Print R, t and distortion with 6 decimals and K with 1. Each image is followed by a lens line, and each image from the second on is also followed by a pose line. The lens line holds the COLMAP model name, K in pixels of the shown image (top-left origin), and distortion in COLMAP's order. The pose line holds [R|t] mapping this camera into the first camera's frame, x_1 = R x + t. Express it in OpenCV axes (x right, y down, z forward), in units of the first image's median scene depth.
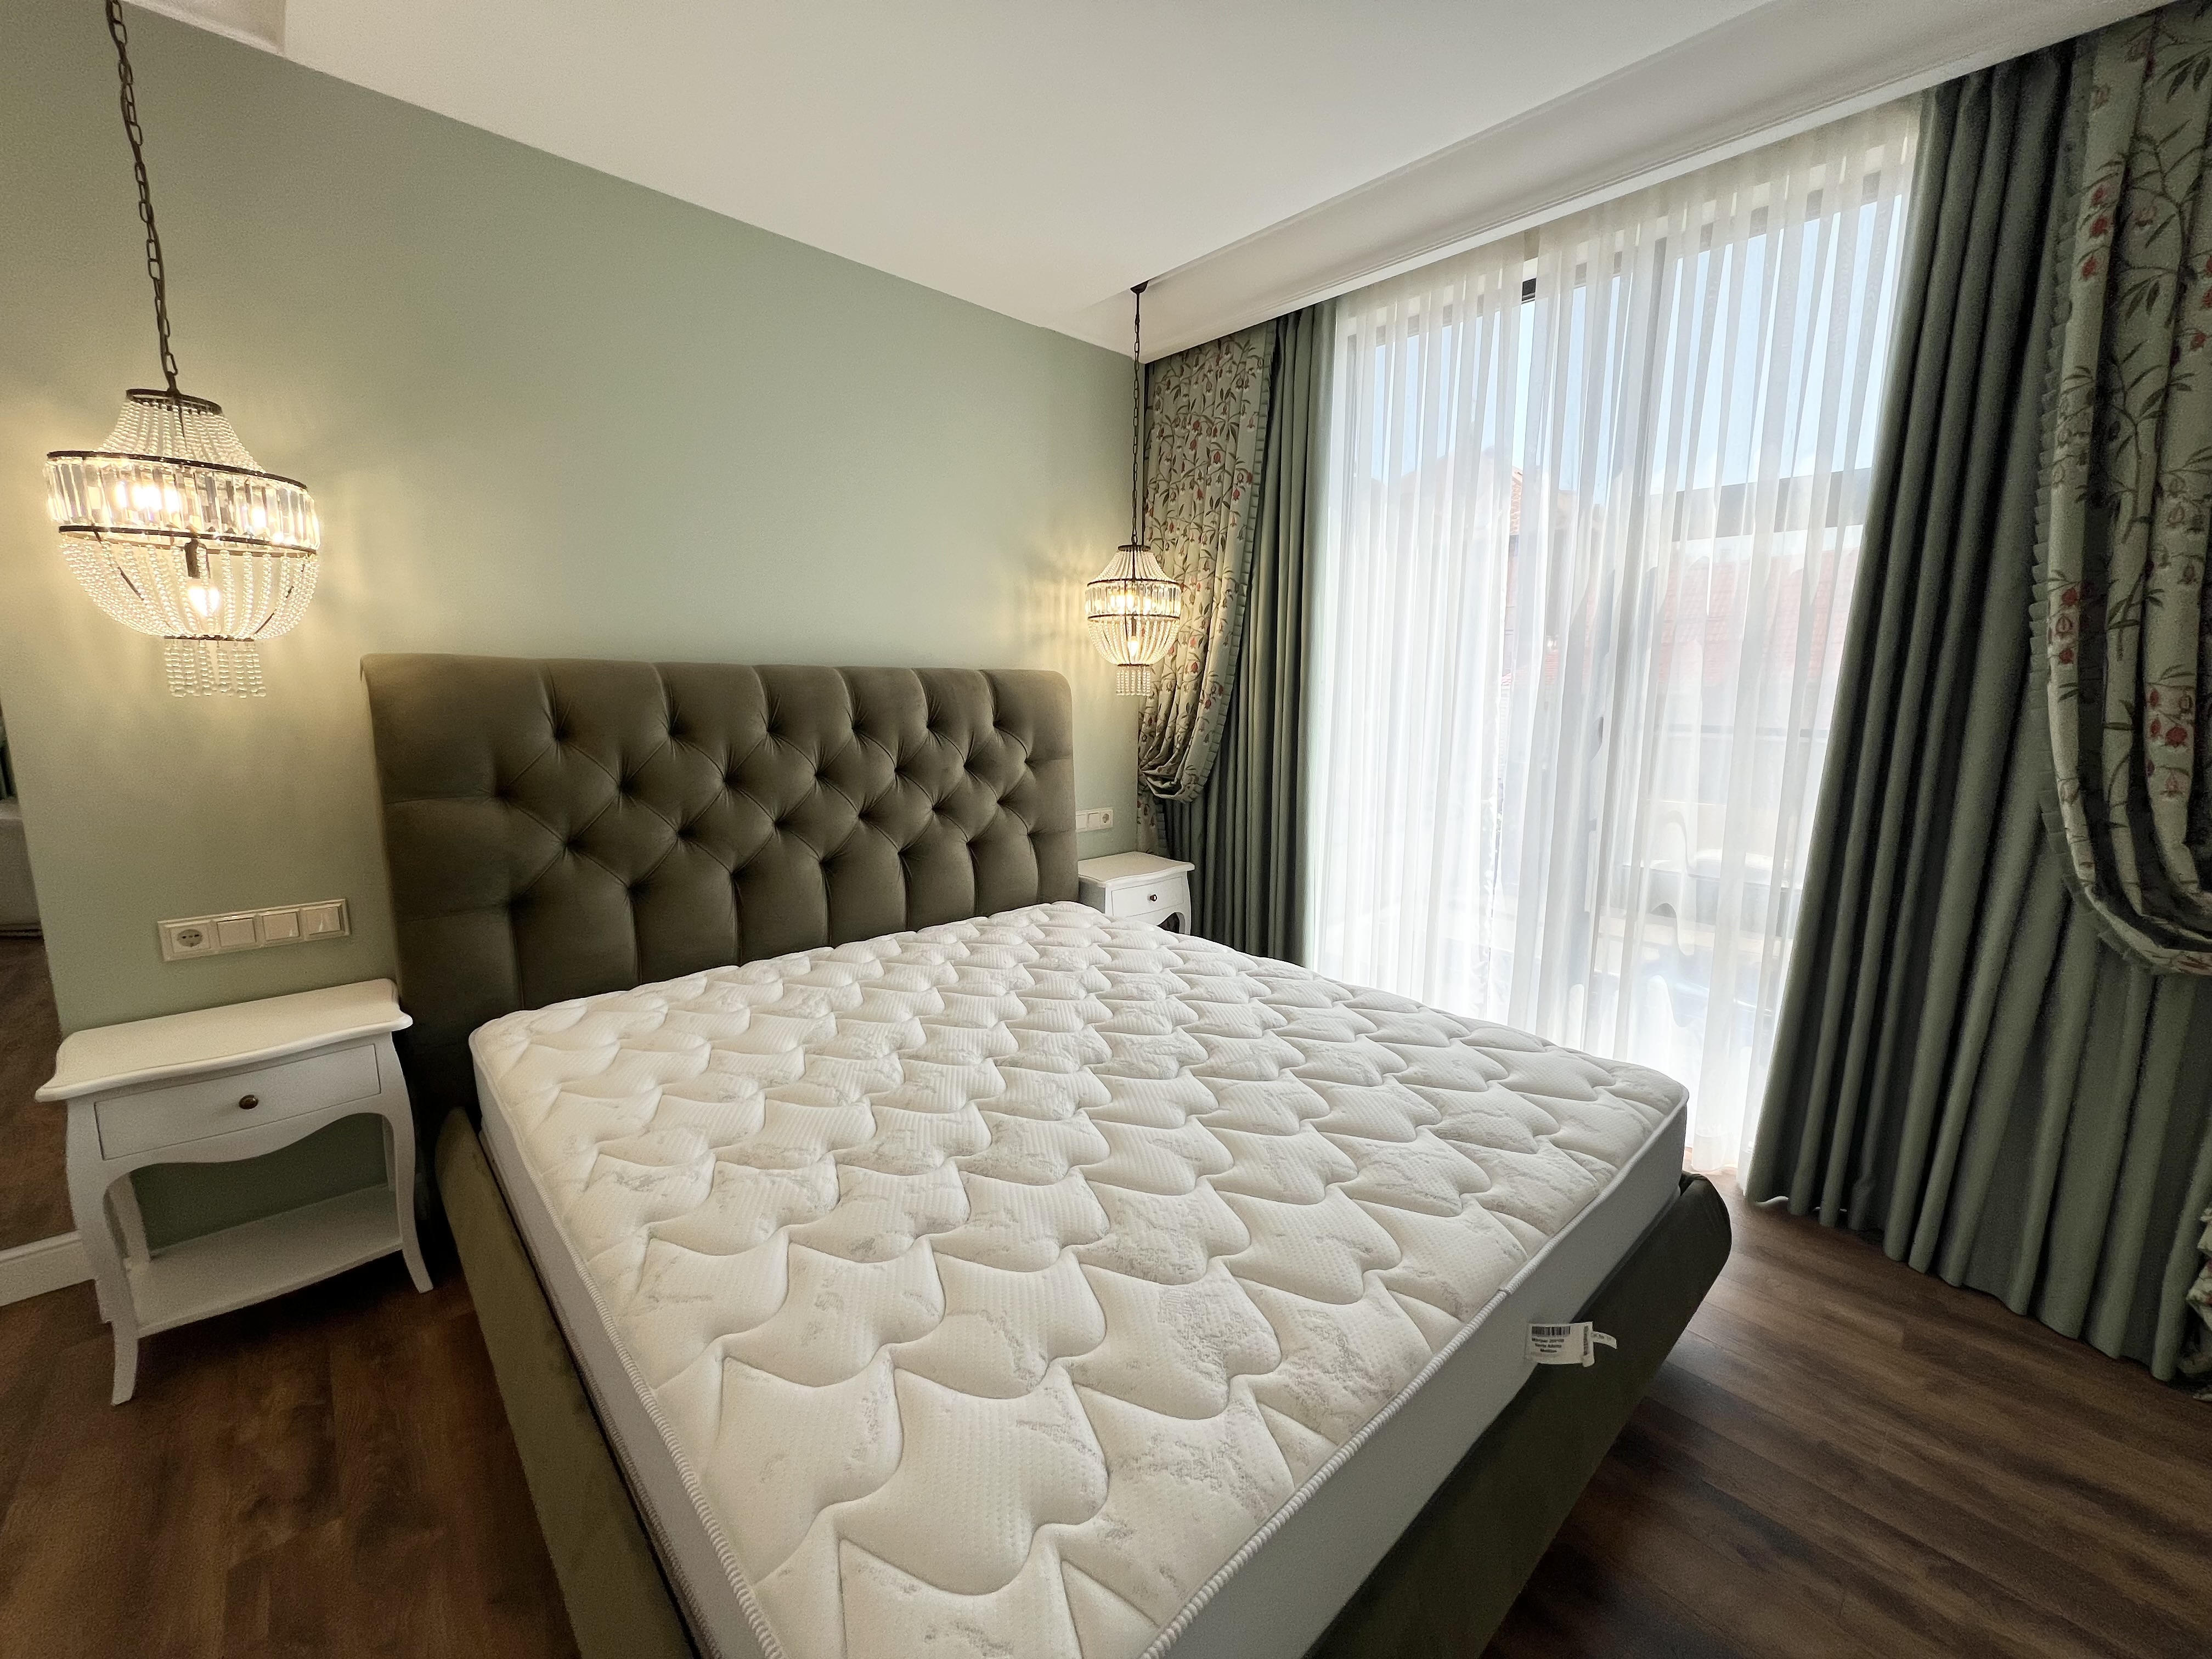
lens RADIAL K [[885.9, 0, 1100.6], [0, 885.9, 825.9], [0, 0, 1]] dist [0.000607, 0.000135]
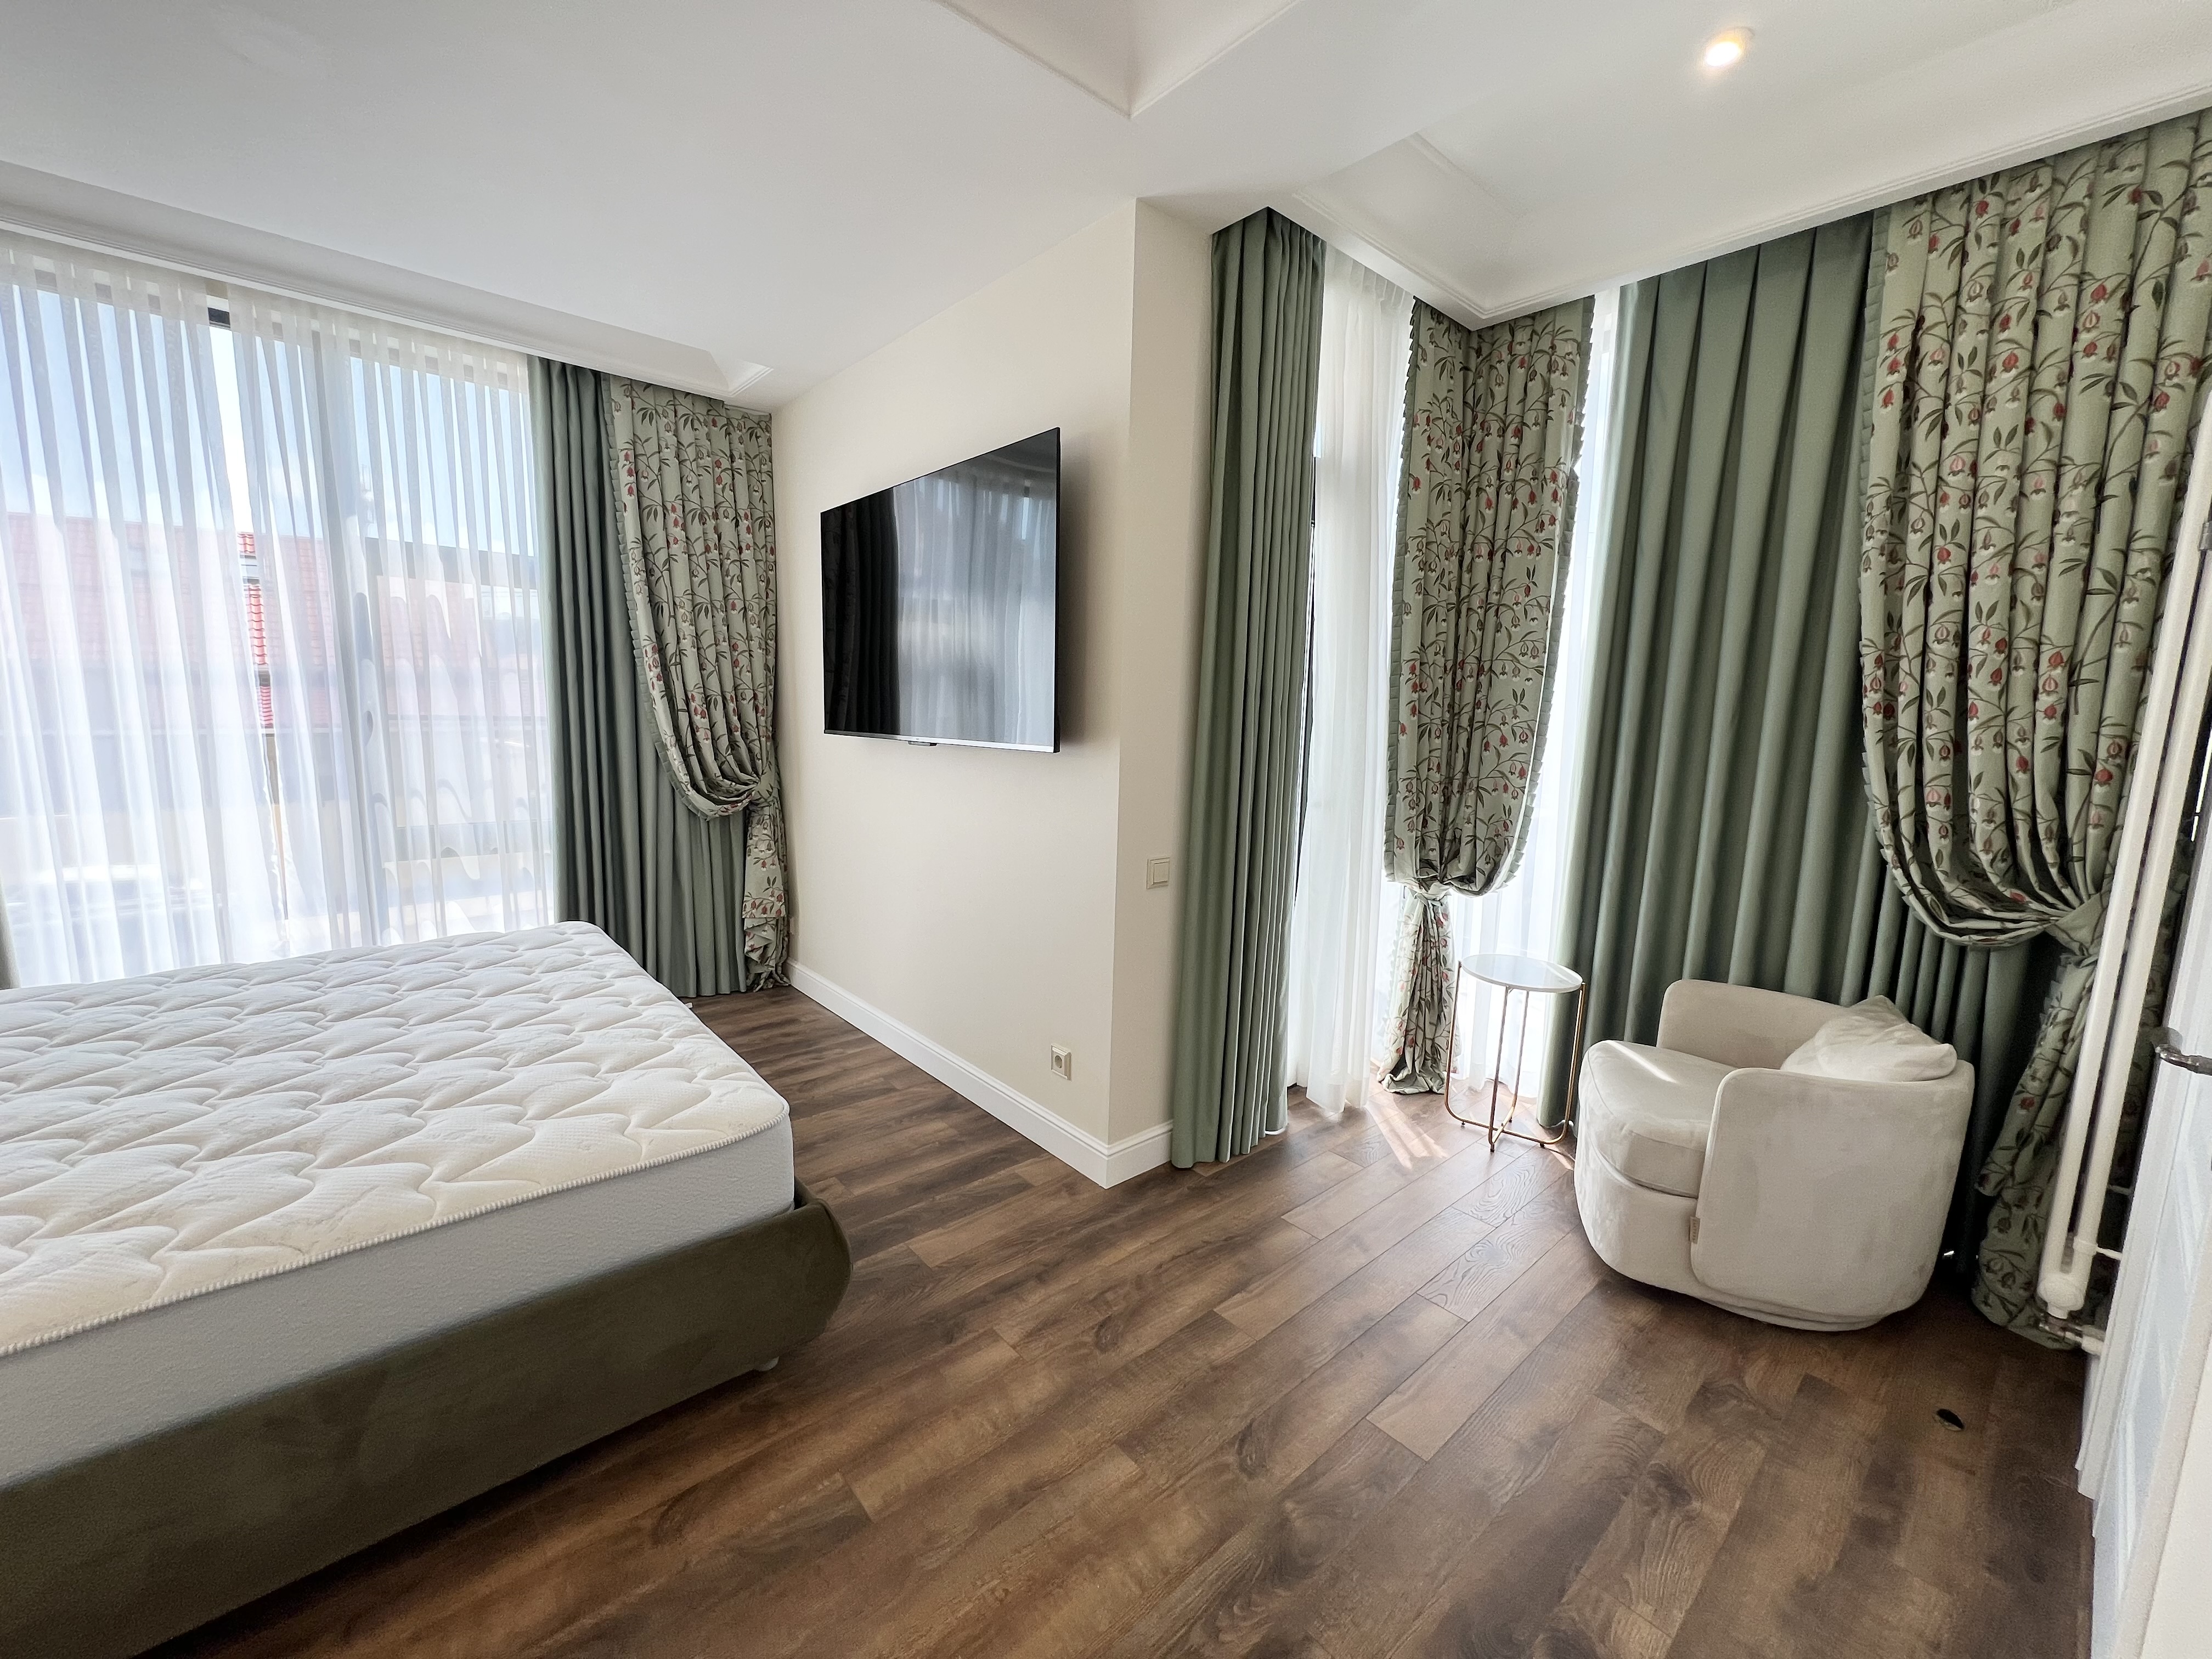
lens RADIAL K [[885.9, 0, 1100.5], [0, 885.9, 825.6], [0, 0, 1]] dist [0.000607, 0.000135]
pose [[0.029904, -0.148391, 0.988477, -0.937250], [0.133143, 0.980698, 0.143195, -0.008087], [-0.990646, 0.127327, 0.049084, -0.087422]]
